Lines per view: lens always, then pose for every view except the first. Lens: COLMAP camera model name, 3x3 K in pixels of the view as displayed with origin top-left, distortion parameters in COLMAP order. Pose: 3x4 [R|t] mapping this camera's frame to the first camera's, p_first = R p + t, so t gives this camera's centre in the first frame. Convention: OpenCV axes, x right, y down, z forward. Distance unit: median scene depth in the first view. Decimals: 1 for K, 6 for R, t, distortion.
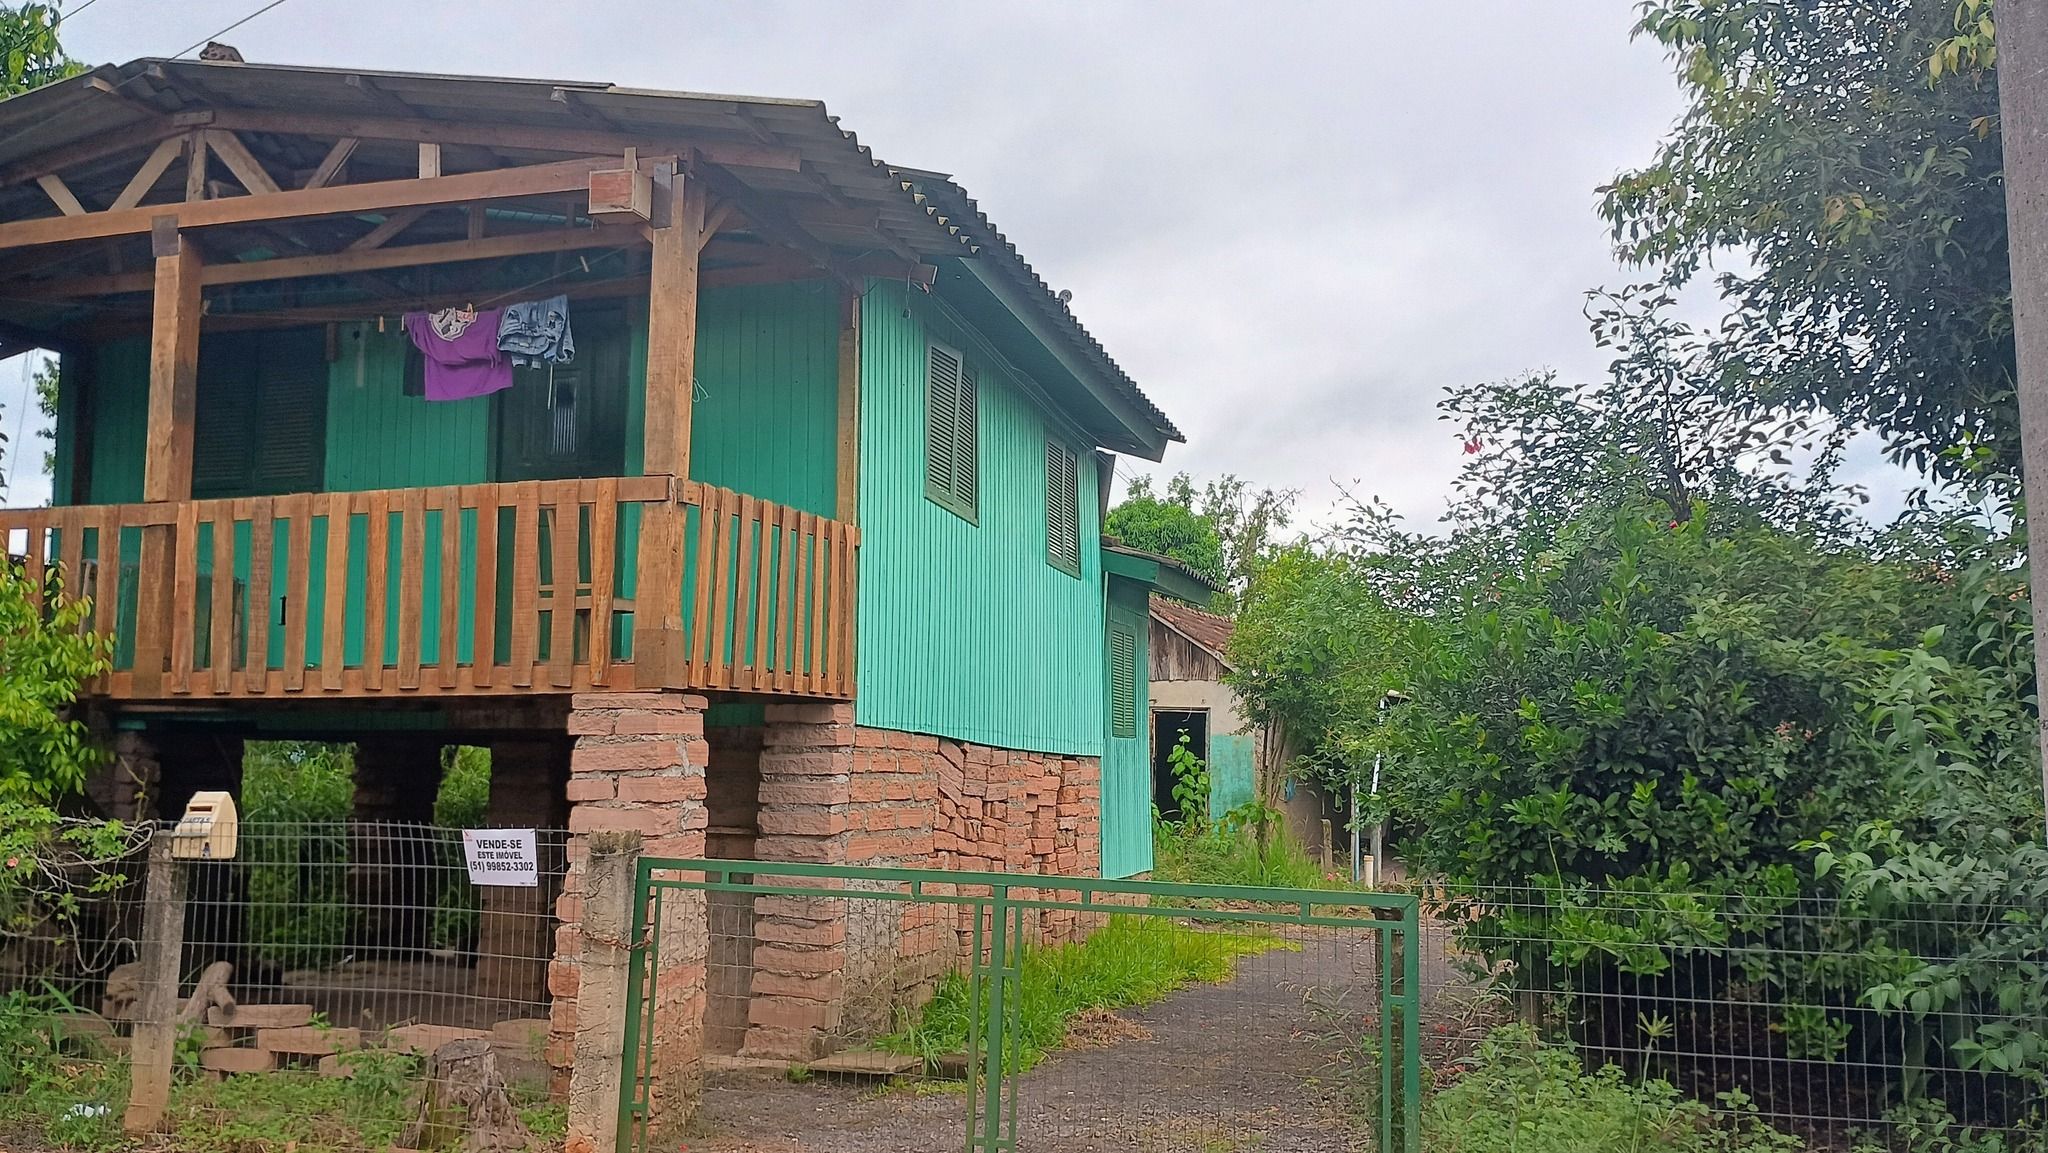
lens RADIAL K [[1705.7, 0, 1024.0], [0, 1705.7, 576.5], [0, 0, 1]] dist [0.061524, -0.085668]
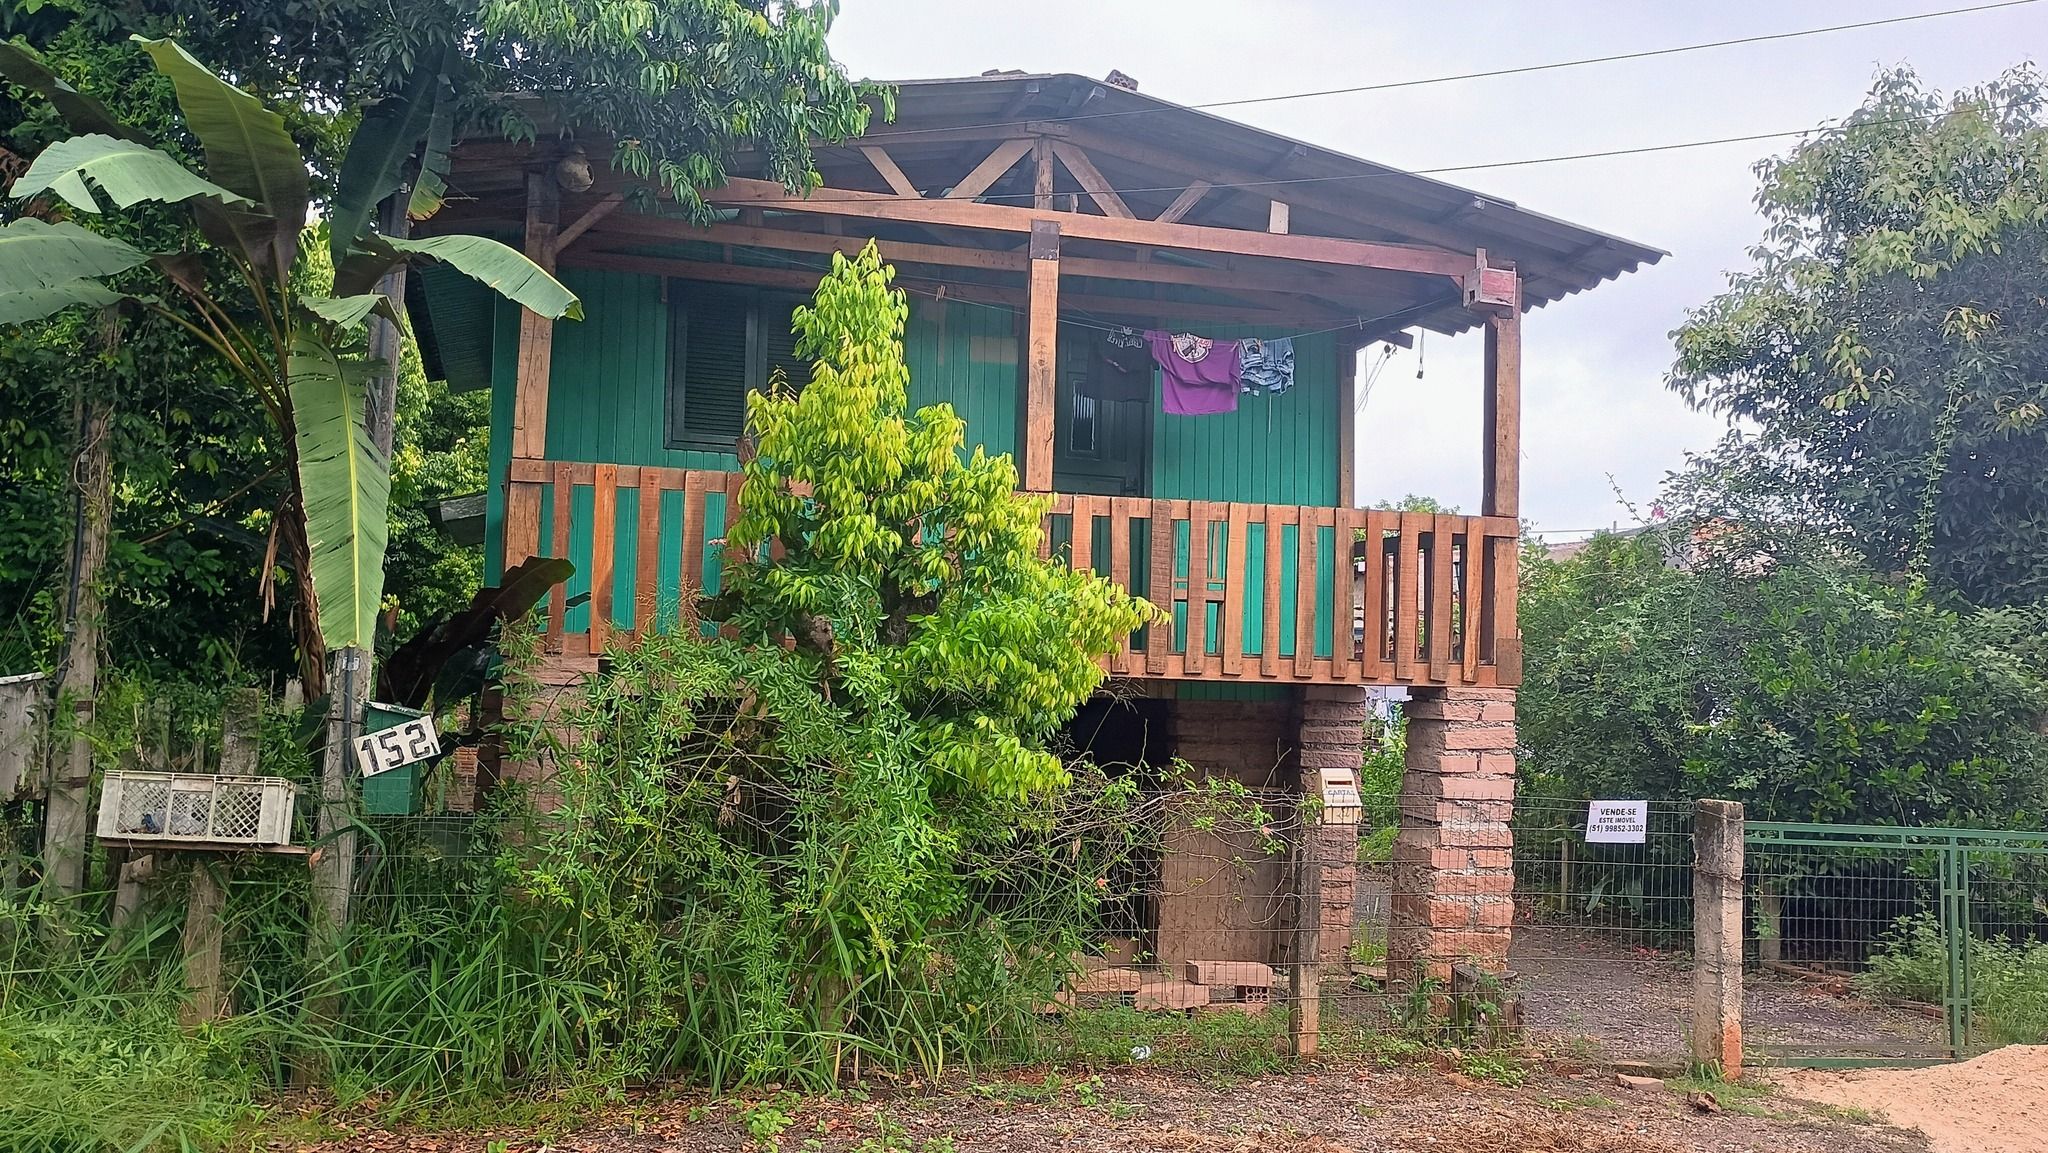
lens RADIAL K [[1705.7, 0, 1024.0], [0, 1705.7, 576.5], [0, 0, 1]] dist [0.061524, -0.085668]
pose [[0.848917, 0.058727, 0.525253, -1.081943], [-0.081287, 0.996491, 0.019962, -0.010498], [-0.522237, -0.059643, 0.850712, 0.097183]]
